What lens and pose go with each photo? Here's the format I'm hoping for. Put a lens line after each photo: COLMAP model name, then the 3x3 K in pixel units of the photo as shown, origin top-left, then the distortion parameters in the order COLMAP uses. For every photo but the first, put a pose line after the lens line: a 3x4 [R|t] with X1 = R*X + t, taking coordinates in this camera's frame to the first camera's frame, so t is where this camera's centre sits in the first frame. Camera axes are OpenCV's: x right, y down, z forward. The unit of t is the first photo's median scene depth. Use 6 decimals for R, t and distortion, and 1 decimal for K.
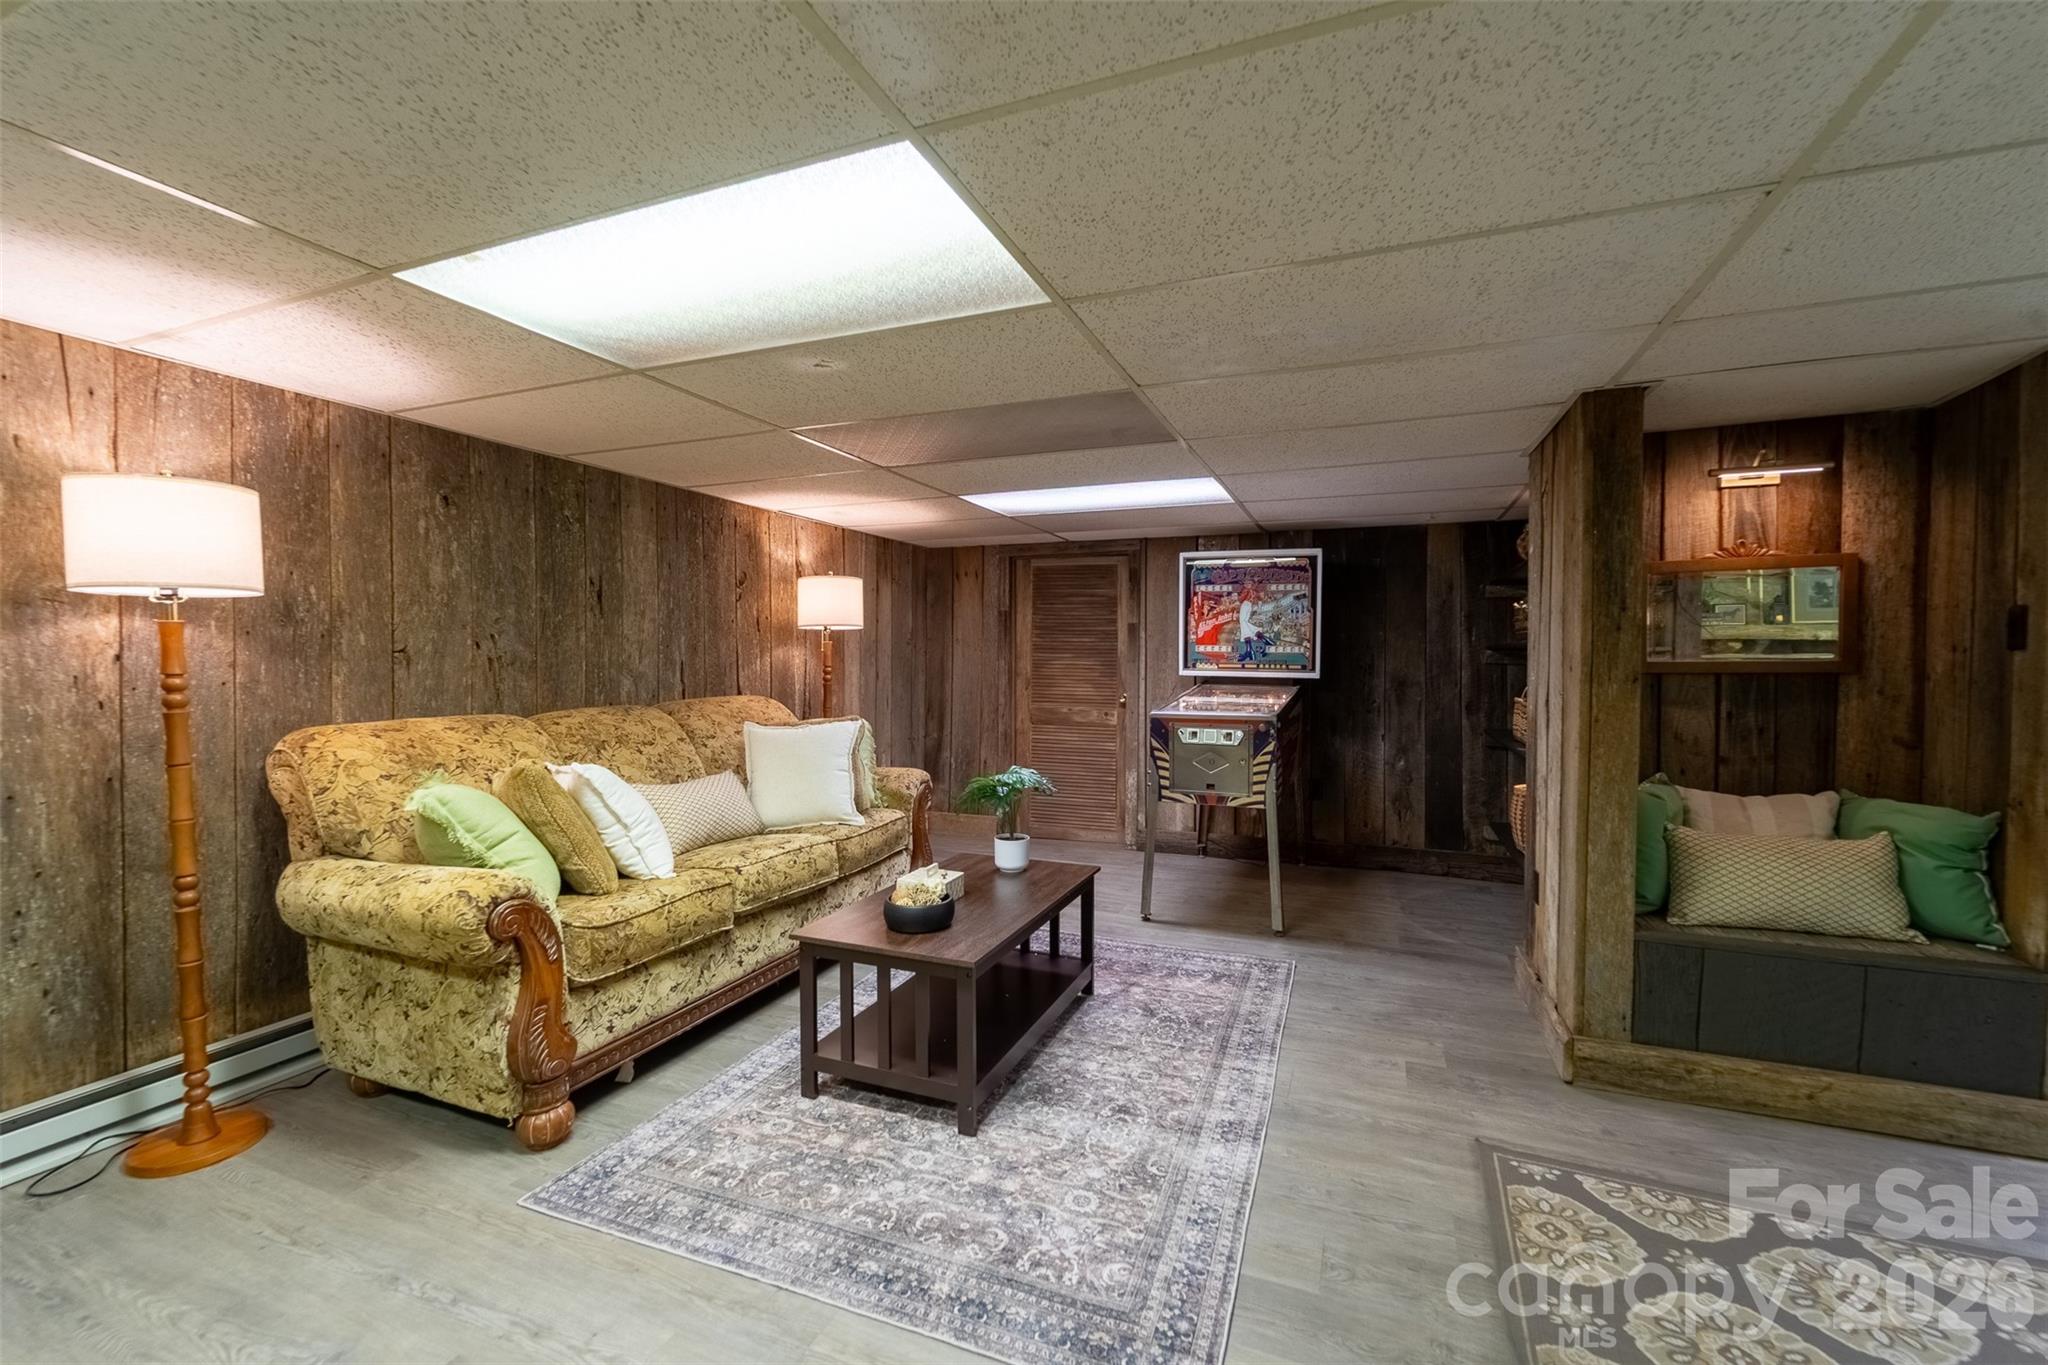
lens RADIAL K [[837.4, 0, 1032.2], [0, 837.4, 676.5], [0, 0, 1]] dist [-0.000288, -0.001478]
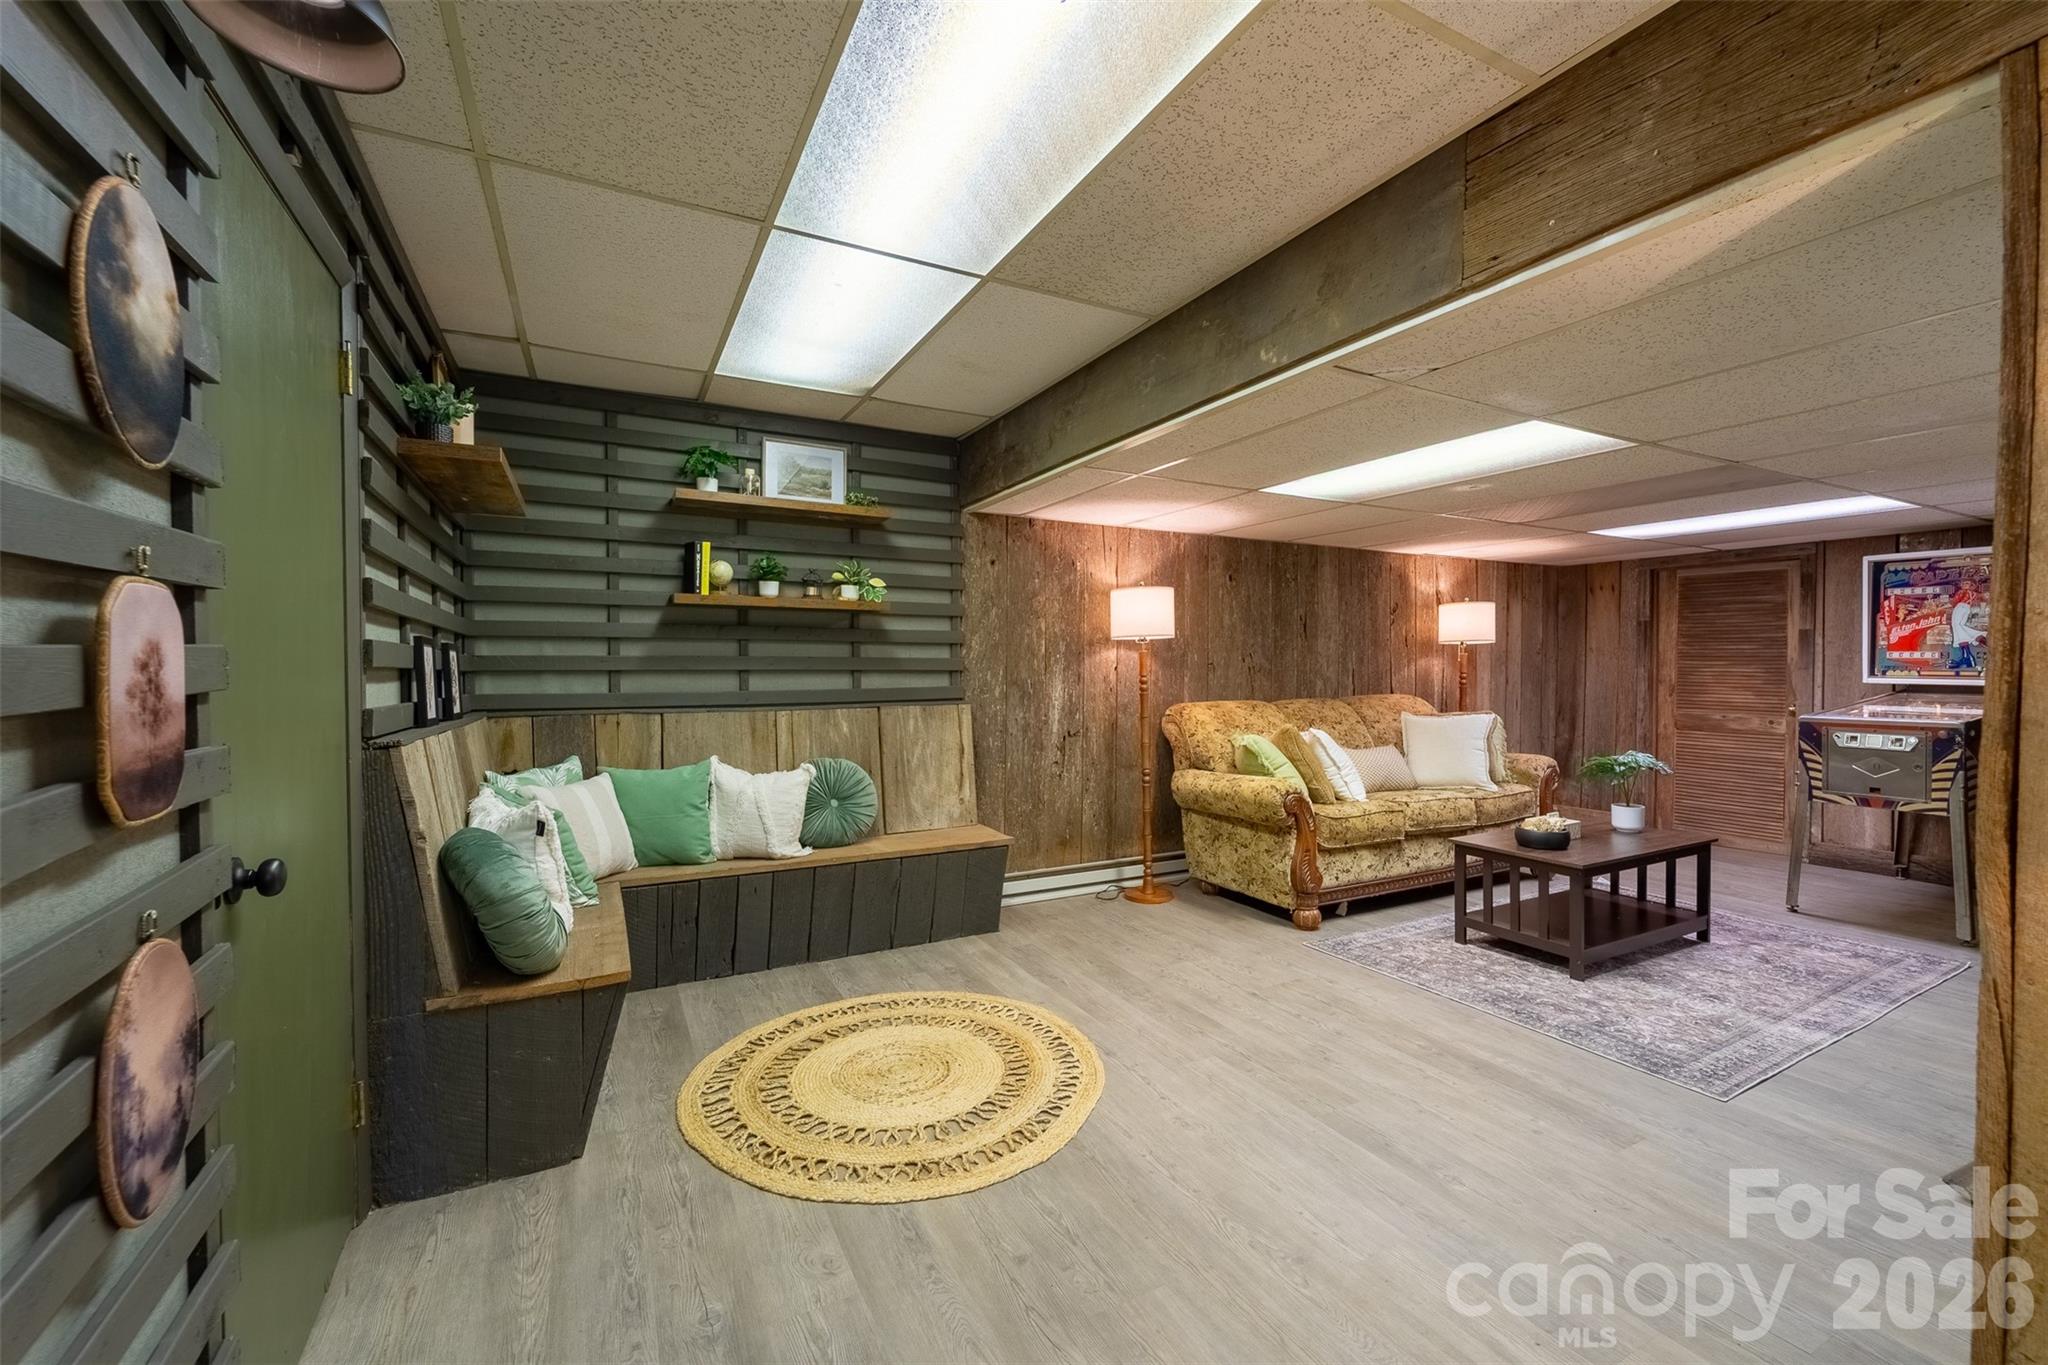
lens RADIAL K [[837.4, 0, 1023.4], [0, 837.4, 680.1], [0, 0, 1]] dist [-0.000288, -0.001478]
pose [[0.764230, 0.007244, -0.644904, 0.107723], [-0.010062, 0.999949, -0.000692, 0.010330], [0.644866, 0.007018, 0.764264, -0.672088]]
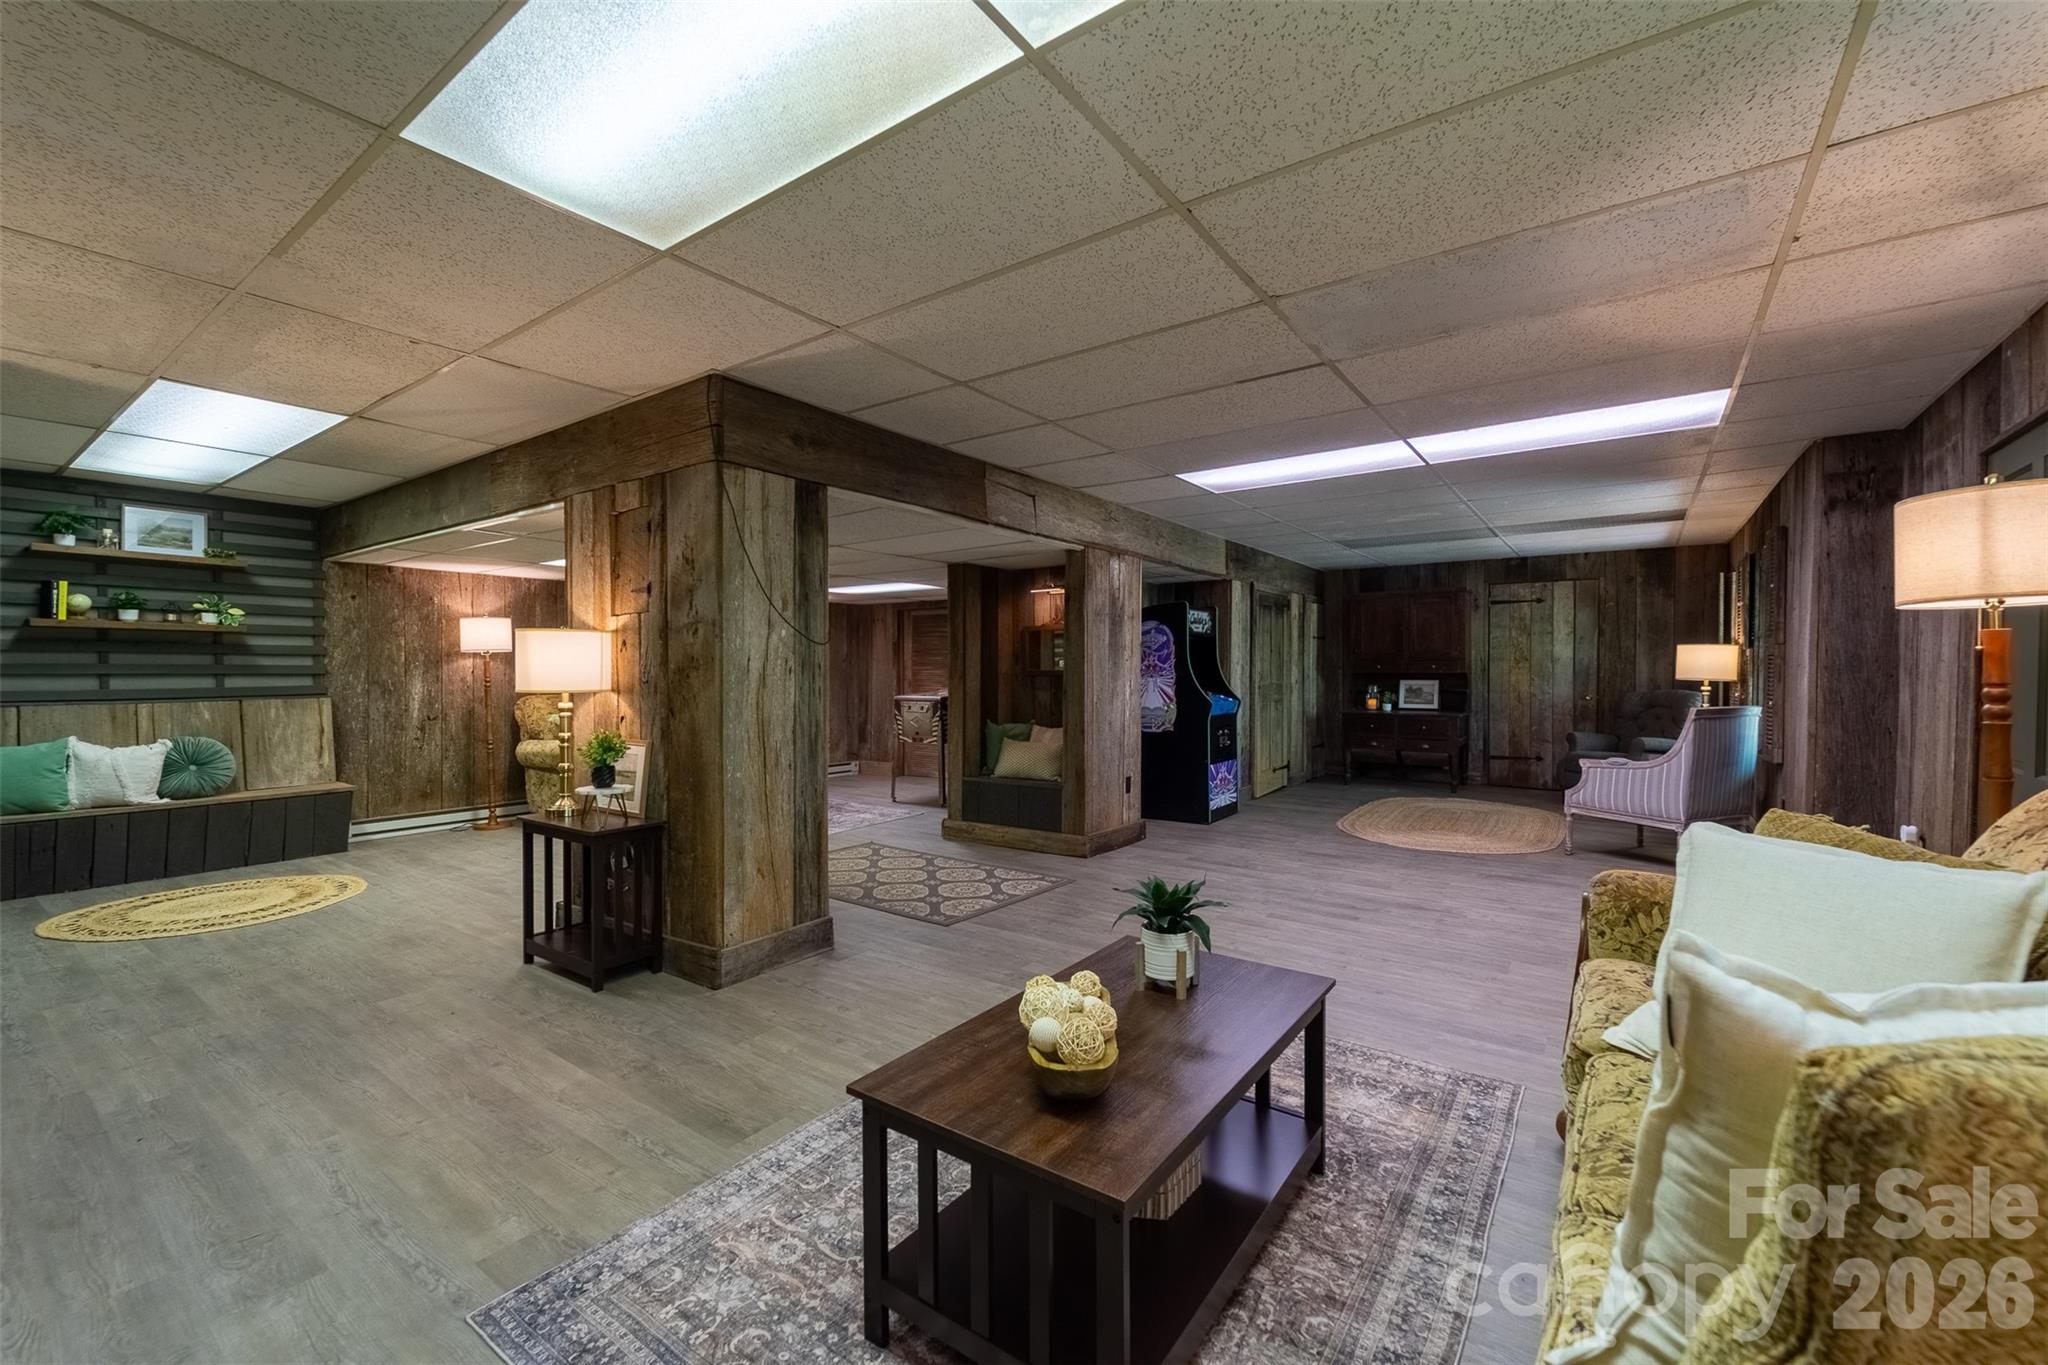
lens RADIAL K [[837.4, 0, 1032.0], [0, 837.4, 680.8], [0, 0, 1]] dist [-0.000288, -0.001478]
pose [[0.974509, -0.001786, -0.224339, 1.338703], [0.000353, 0.999979, -0.006426, 0.025800], [0.224346, 0.006182, 0.974490, -1.285129]]
